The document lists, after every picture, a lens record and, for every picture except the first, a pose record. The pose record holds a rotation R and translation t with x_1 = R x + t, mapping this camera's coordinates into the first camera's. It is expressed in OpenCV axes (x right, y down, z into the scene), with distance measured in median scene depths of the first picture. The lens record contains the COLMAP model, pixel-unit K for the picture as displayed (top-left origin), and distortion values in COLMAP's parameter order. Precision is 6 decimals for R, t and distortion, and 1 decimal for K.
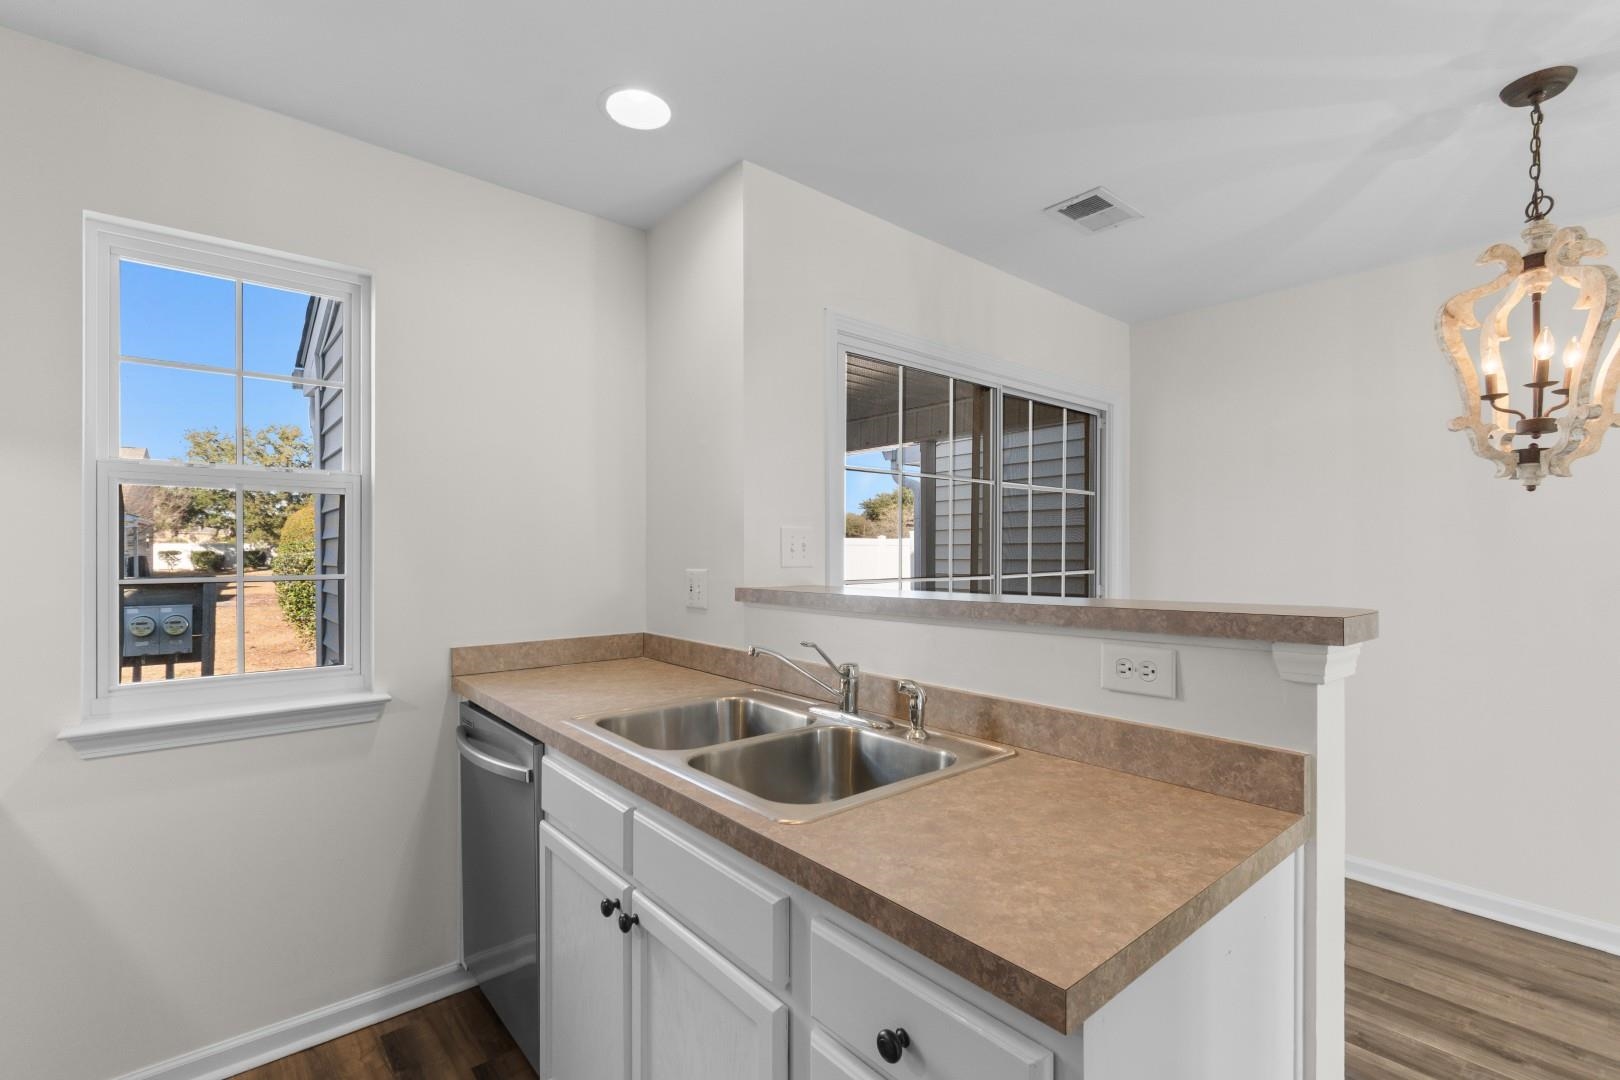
lens RADIAL K [[717.3, 0, 802.7], [0, 717.3, 545.3], [0, 0, 1]] dist [-0.000163, -0.000661]
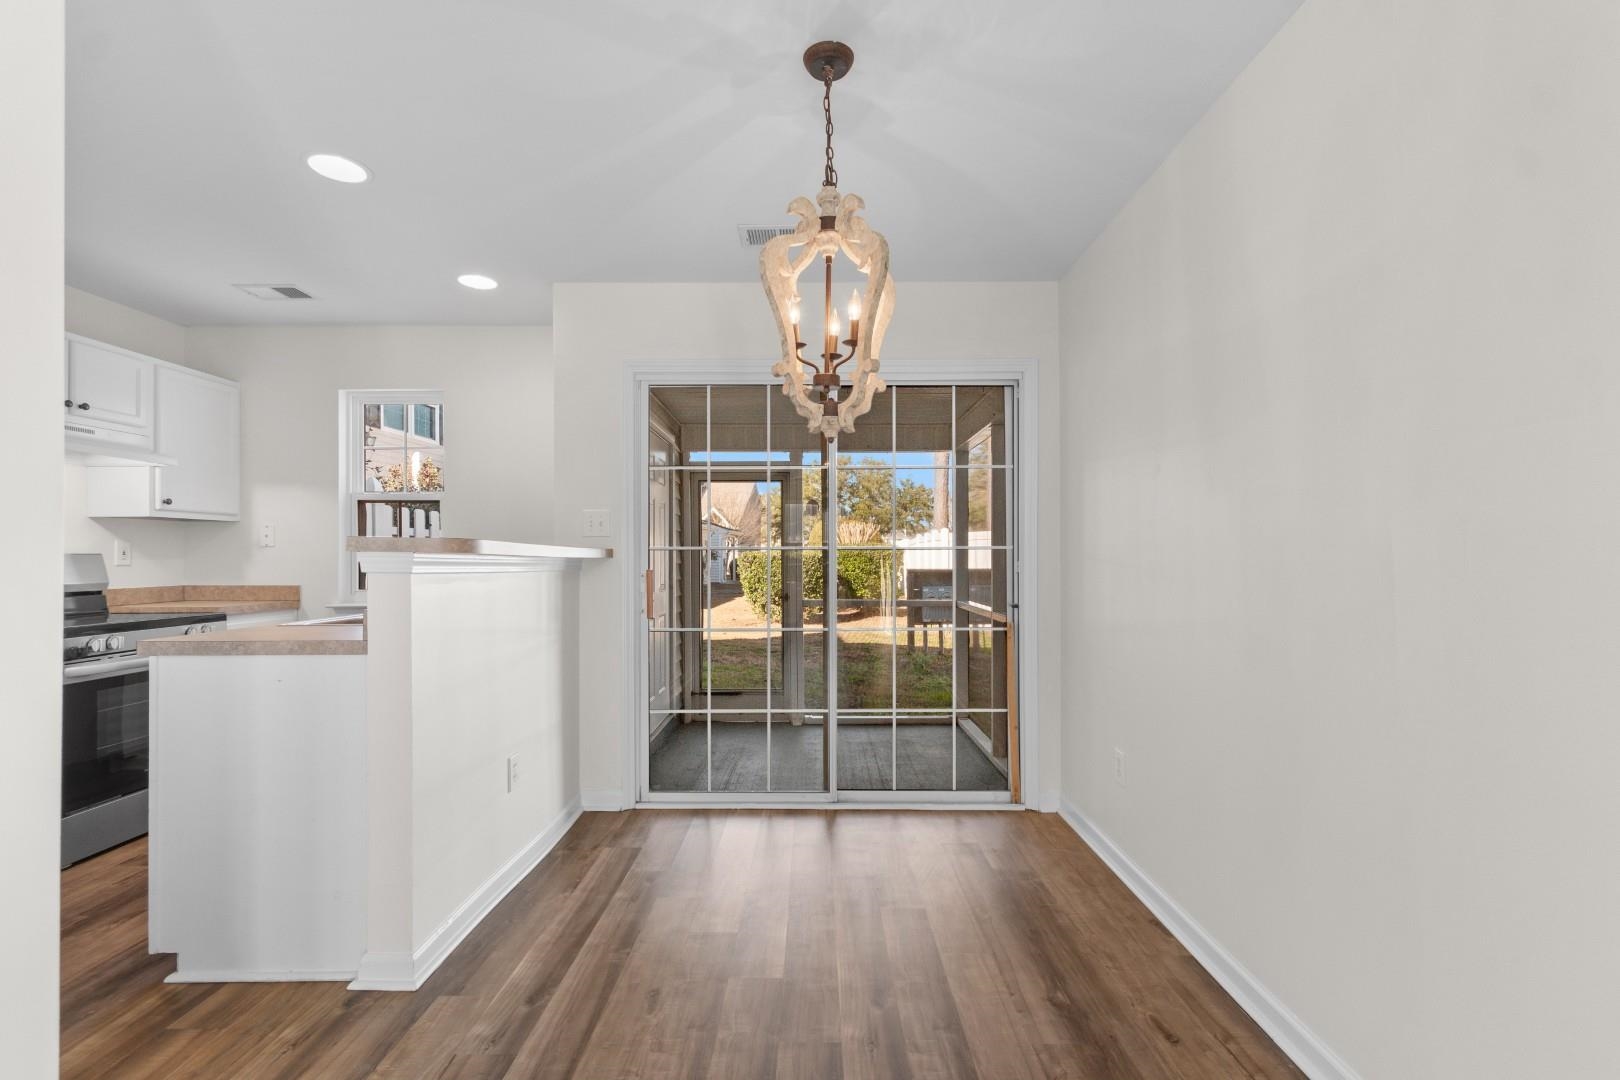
lens RADIAL K [[721.6, 0, 811.2], [0, 721.6, 555.2], [0, 0, 1]] dist [0.003533, -0.000234]
pose [[0.760158, -0.001949, -0.649735, 1.772930], [0.005528, 0.999979, 0.003468, 0.089002], [0.649714, -0.006228, 0.760153, 0.182763]]
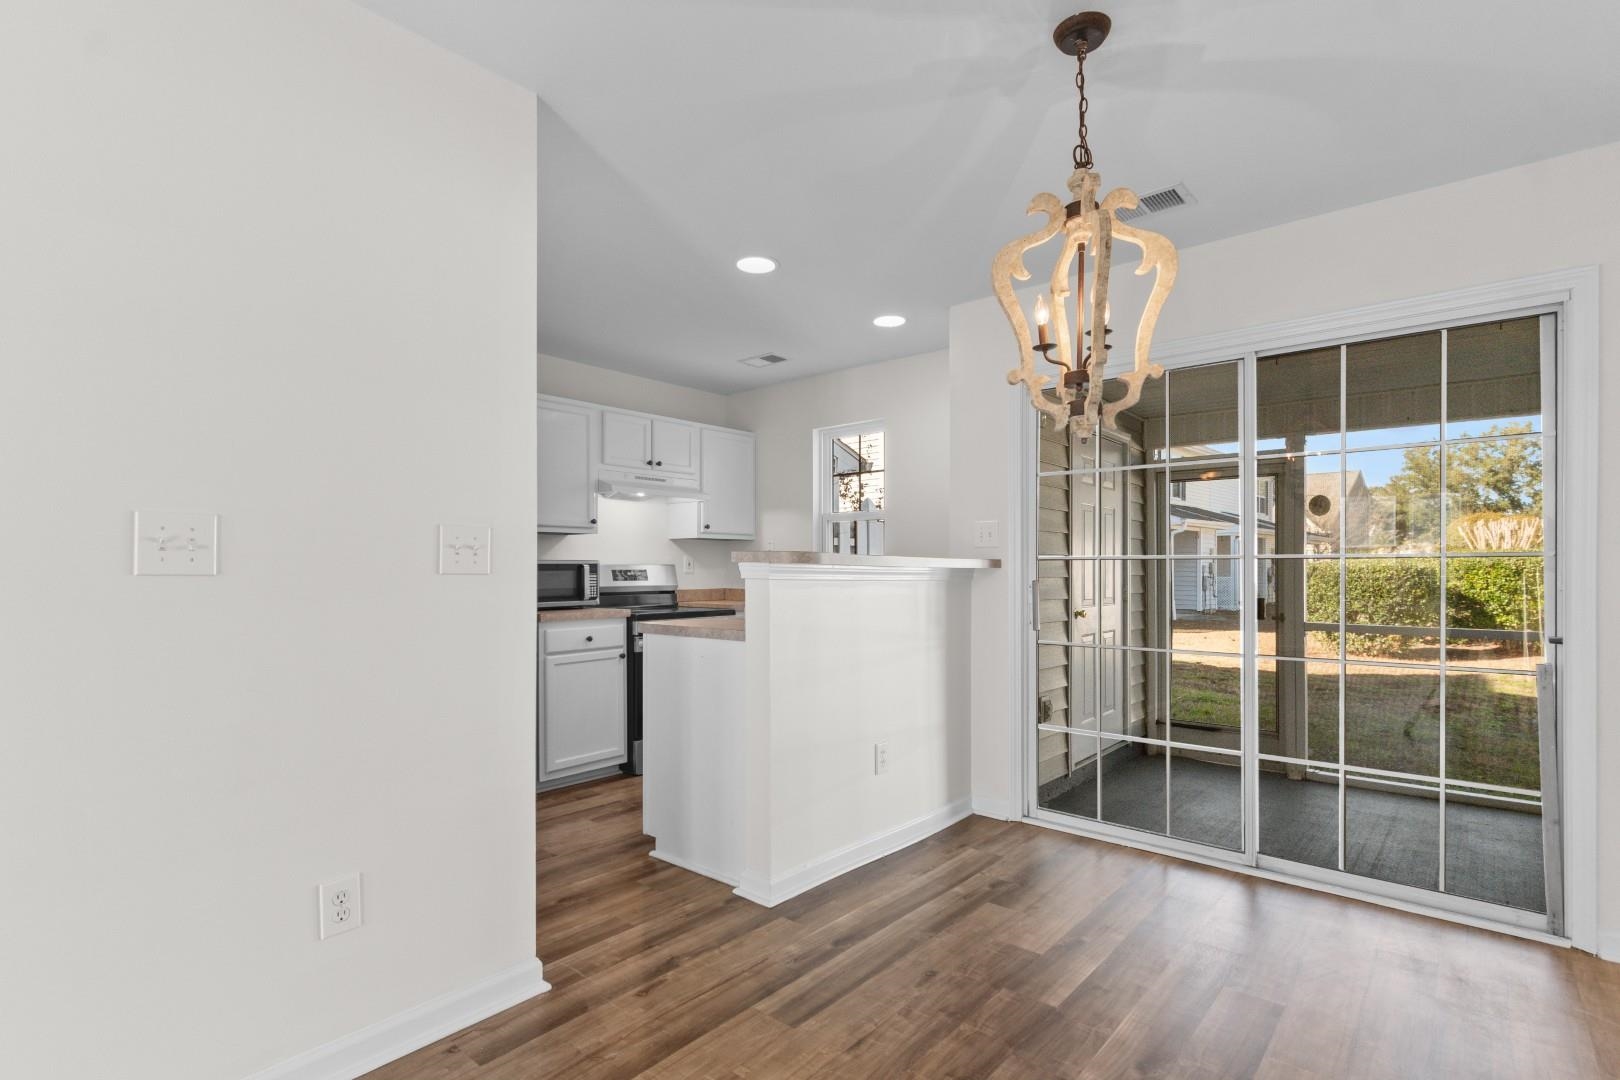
lens RADIAL K [[774.7, 0, 814.4], [0, 774.7, 570.0], [0, 0, 1]] dist [0.000828, -0.000401]
pose [[0.162784, 0.002571, -0.986658, 2.106806], [0.006290, 0.999974, 0.003643, 0.093980], [0.986642, -0.006800, 0.162764, 0.486932]]
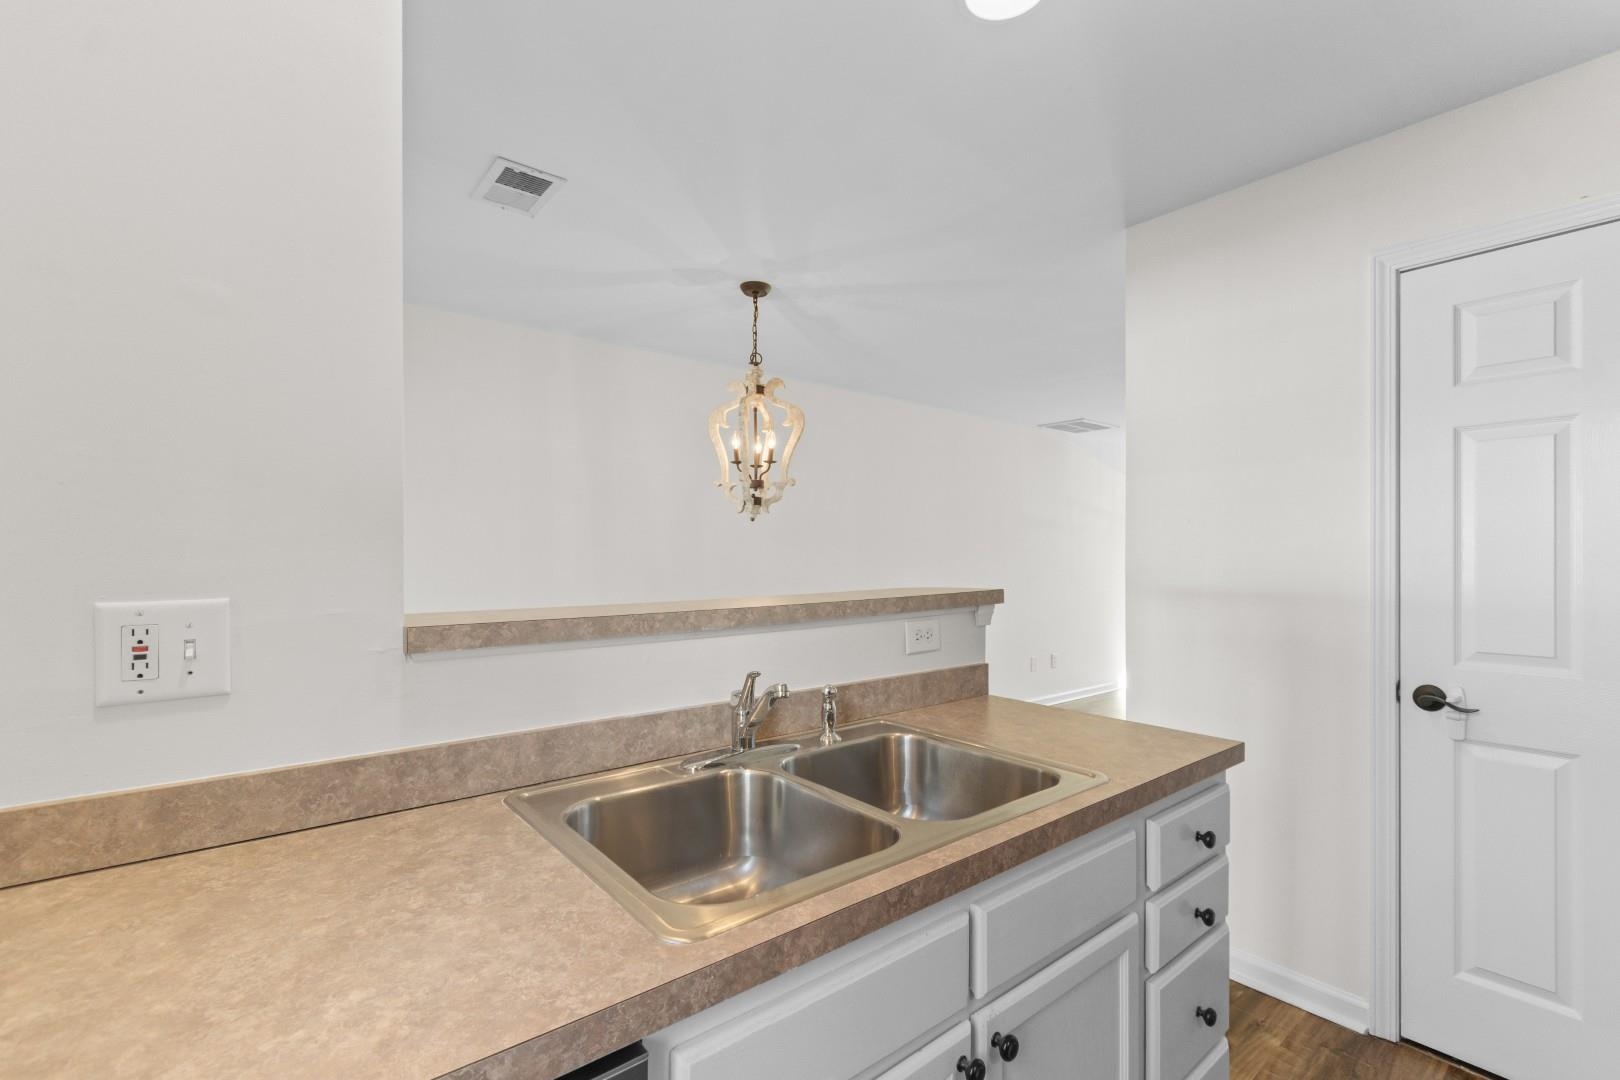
lens RADIAL K [[713.4, 0, 809.8], [0, 713.4, 556.3], [0, 0, 1]] dist [0.000497, -0.000607]
pose [[0.011554, -0.000224, 0.999933, -0.735896], [-0.009246, 0.999957, 0.000331, 0.007500], [-0.999890, -0.009250, 0.011551, 0.885178]]
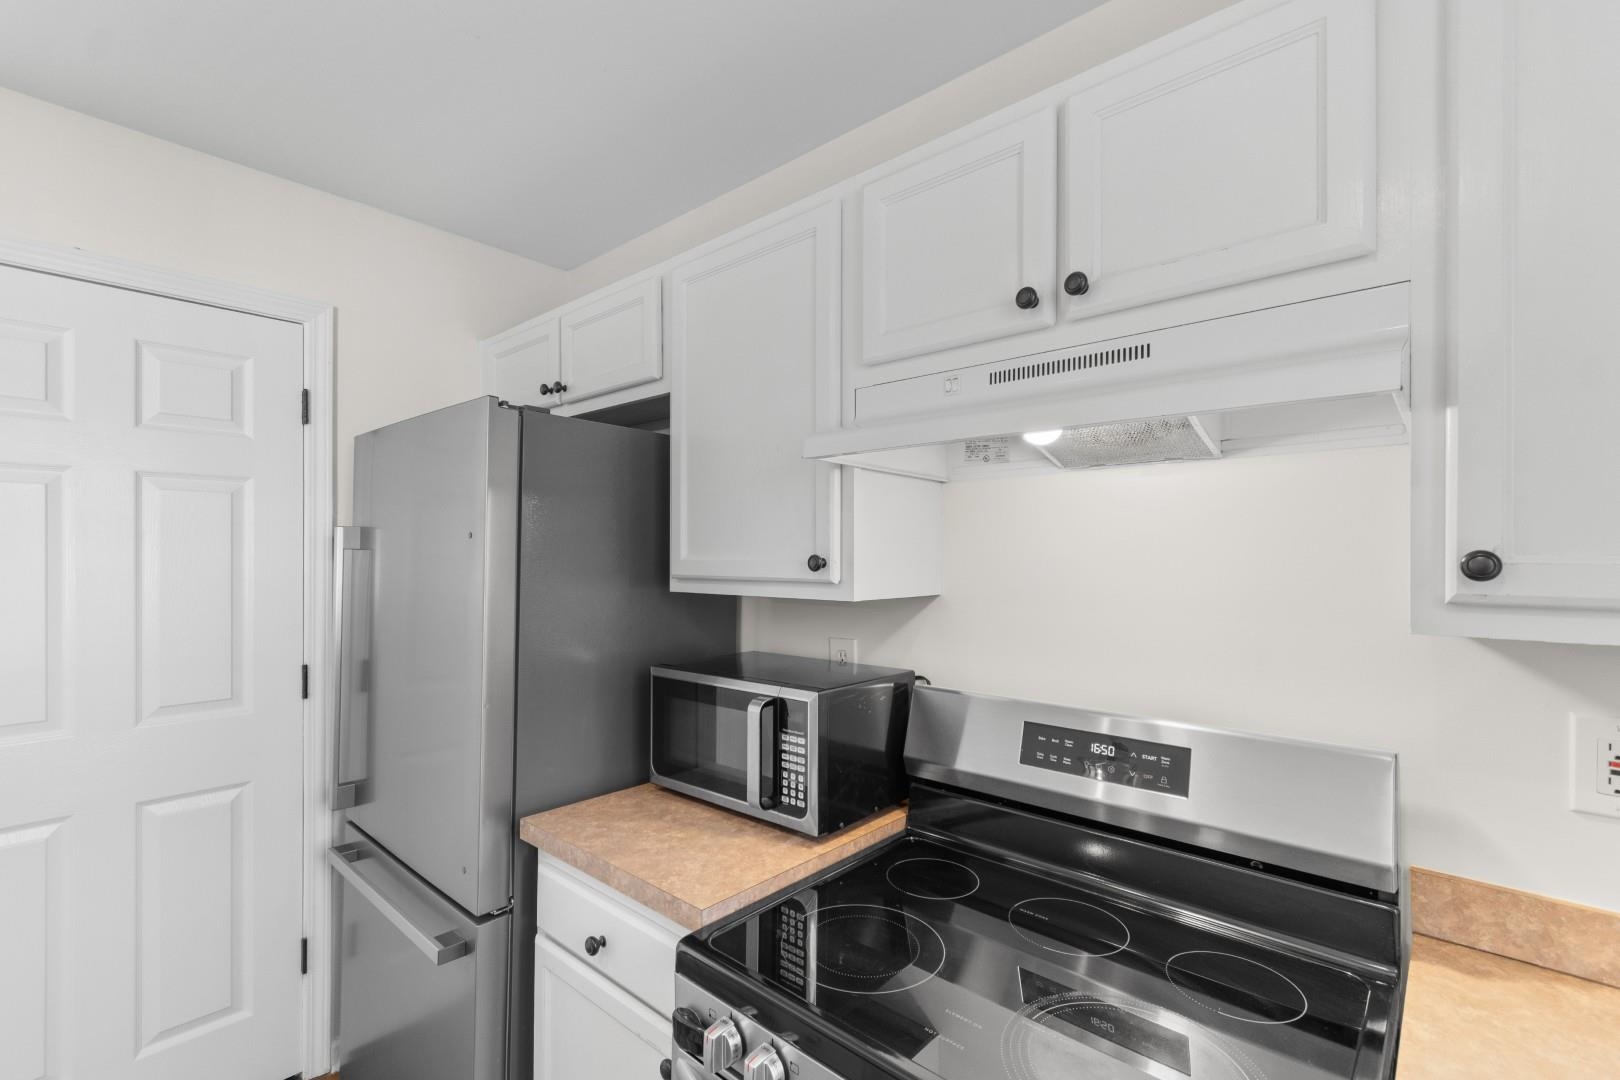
lens RADIAL K [[724.7, 0, 805.6], [0, 724.7, 561.7], [0, 0, 1]] dist [-0.000221, -0.000563]
pose [[-0.989643, -0.001241, -0.143544, -0.576963], [-0.001329, 0.999999, 0.000520, -0.073259], [0.143543, 0.000706, -0.989644, 0.944321]]
